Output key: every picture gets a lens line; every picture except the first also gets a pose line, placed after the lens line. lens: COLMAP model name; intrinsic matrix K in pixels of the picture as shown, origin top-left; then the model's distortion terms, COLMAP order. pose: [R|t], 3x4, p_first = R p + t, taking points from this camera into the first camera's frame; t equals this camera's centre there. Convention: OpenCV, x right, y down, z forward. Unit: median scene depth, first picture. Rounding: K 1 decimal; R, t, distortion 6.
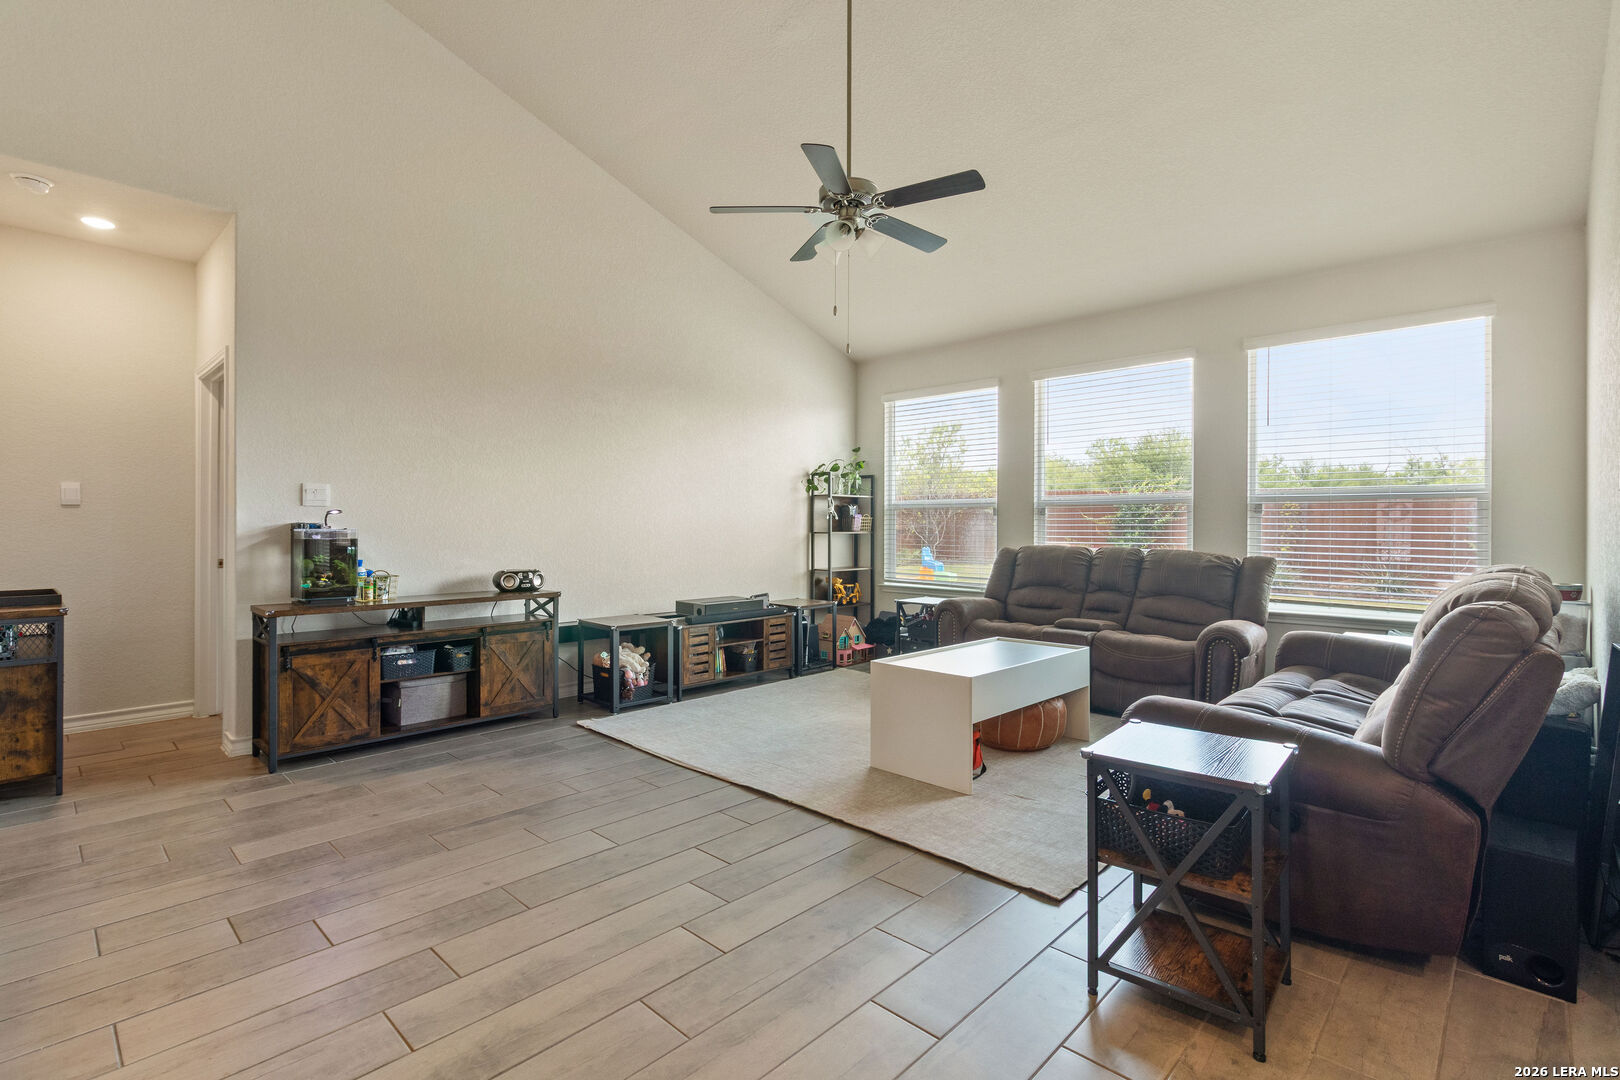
lens RADIAL K [[743.8, 0, 805.5], [0, 743.8, 532.9], [0, 0, 1]] dist [0.009963, 0.000077]
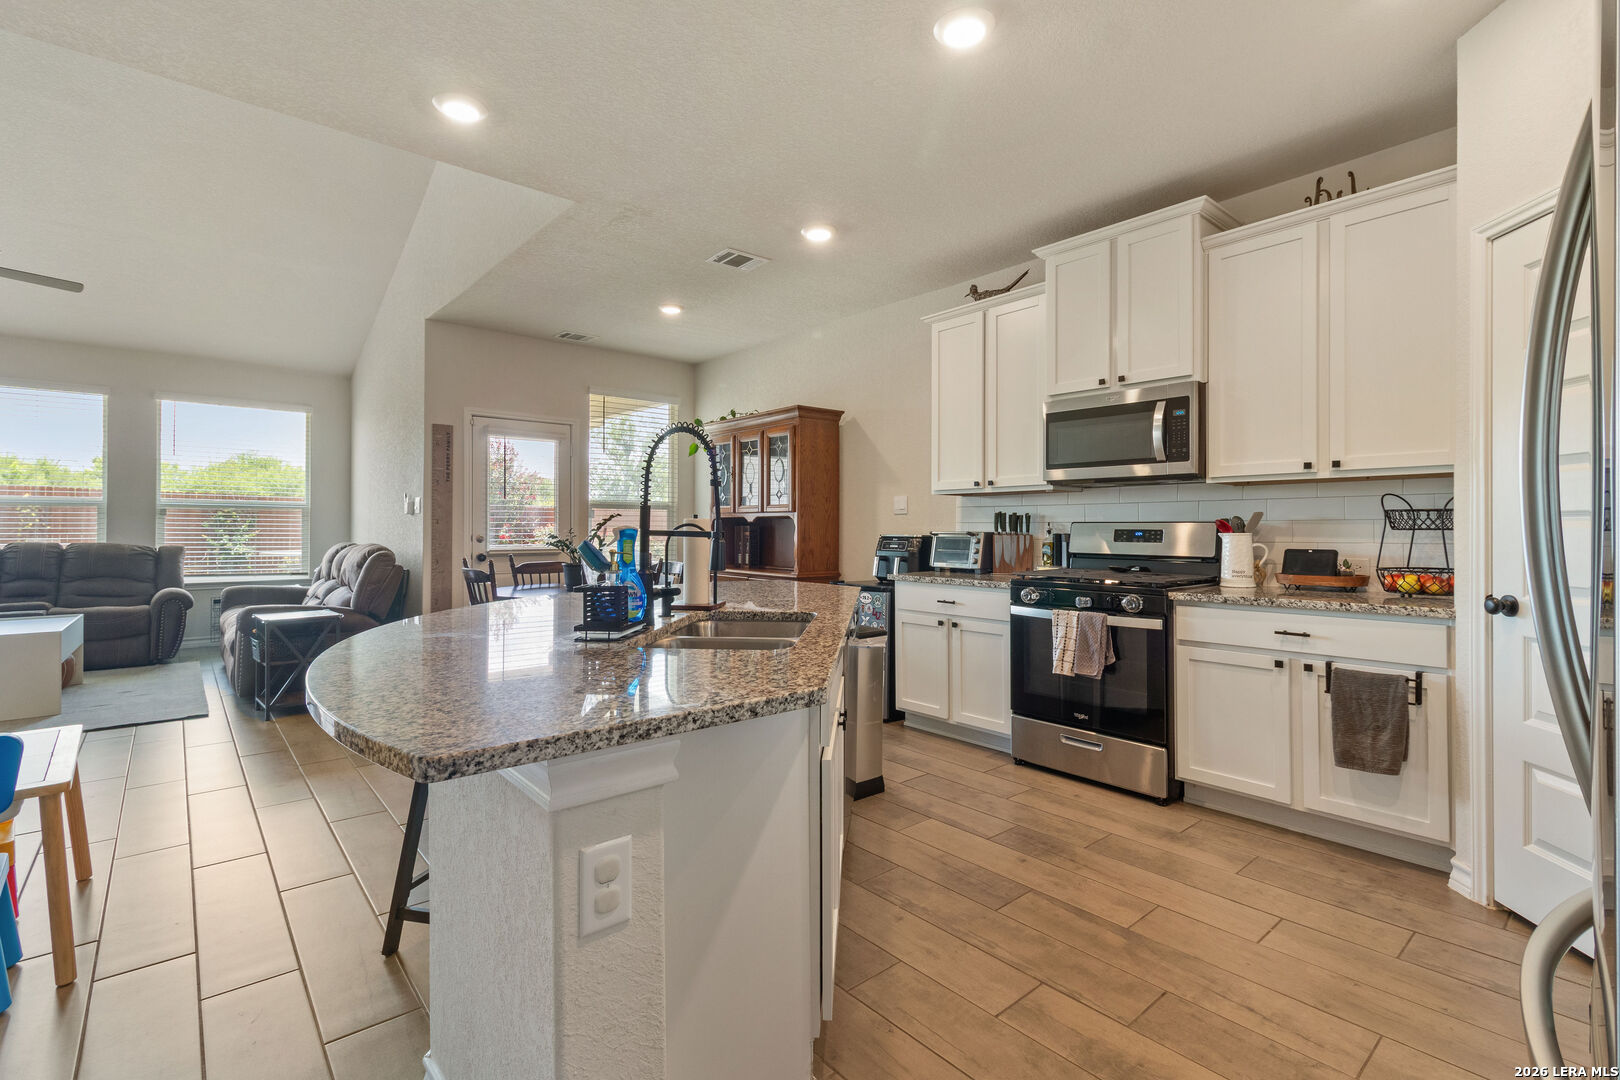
lens RADIAL K [[743.8, 0, 802.3], [0, 743.8, 527.8], [0, 0, 1]] dist [0.009963, 0.000077]
pose [[0.121380, -0.010088, 0.992555, -0.786646], [-0.001674, 0.999945, 0.010368, -0.022736], [-0.992605, -0.002920, 0.121356, -0.453948]]
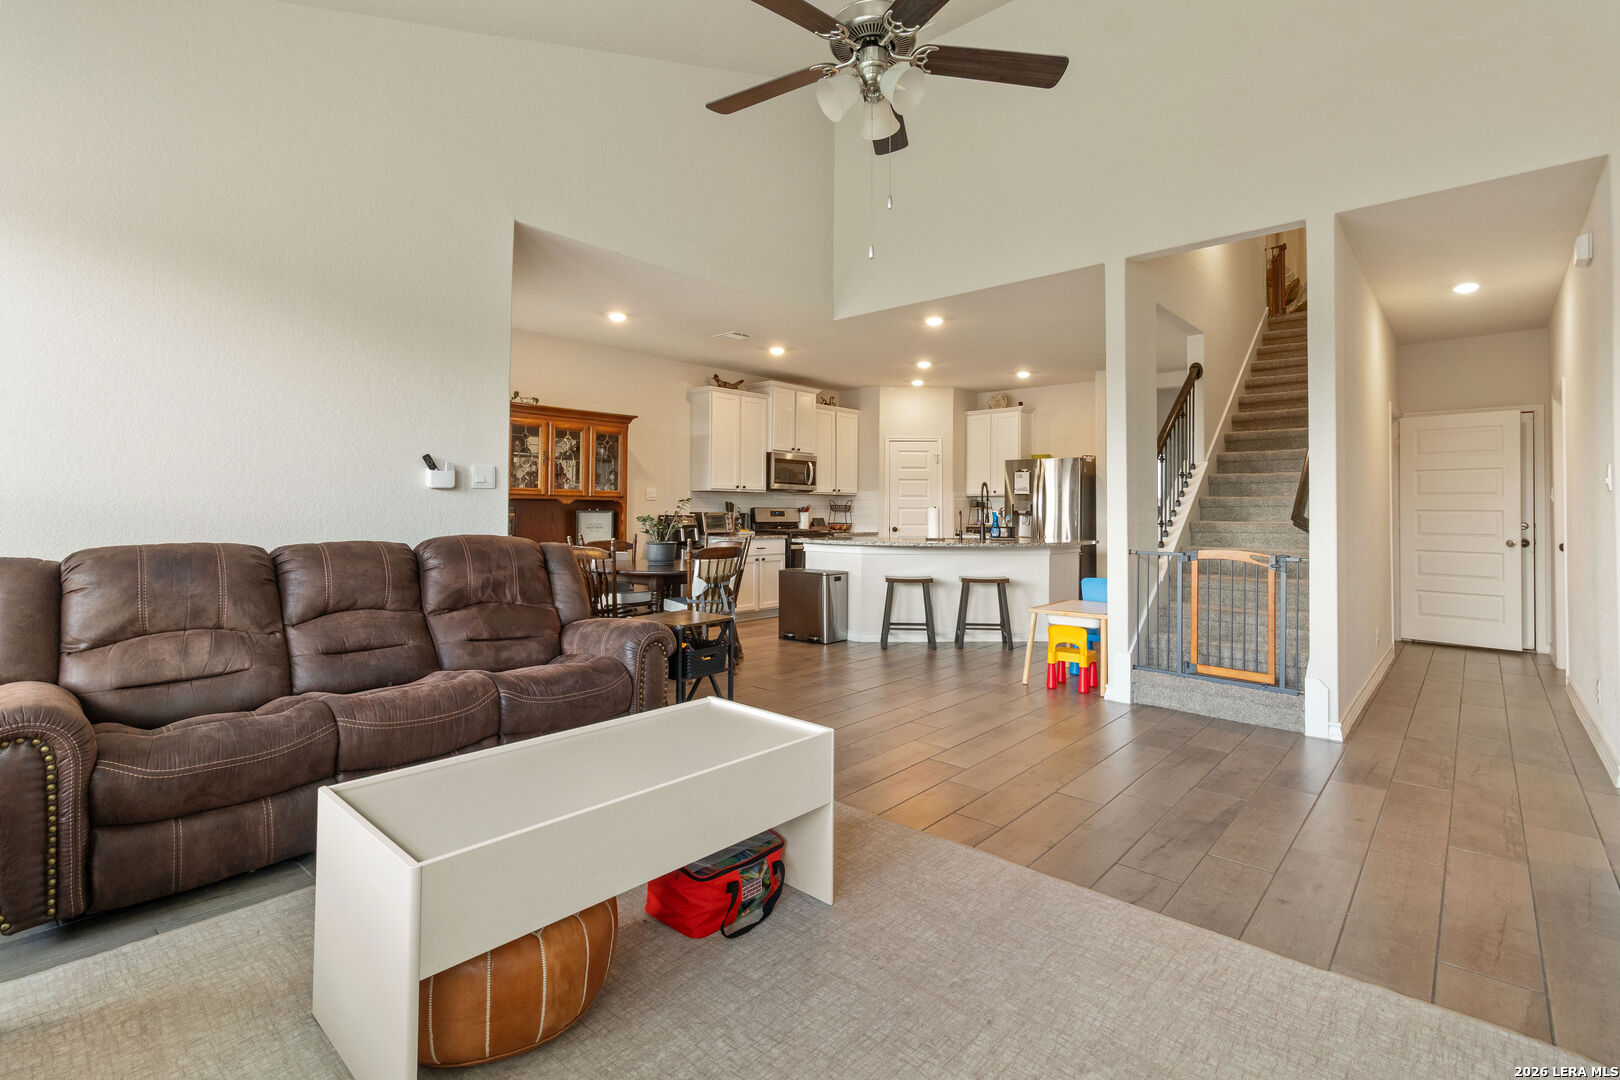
lens RADIAL K [[743.8, 0, 806.7], [0, 743.8, 508.8], [0, 0, 1]] dist [0.009963, 0.000077]
pose [[-0.999711, -0.010166, -0.021778, 0.096984], [-0.009927, 0.999890, -0.011063, 0.003258], [0.021888, -0.010844, -0.999702, 1.317300]]
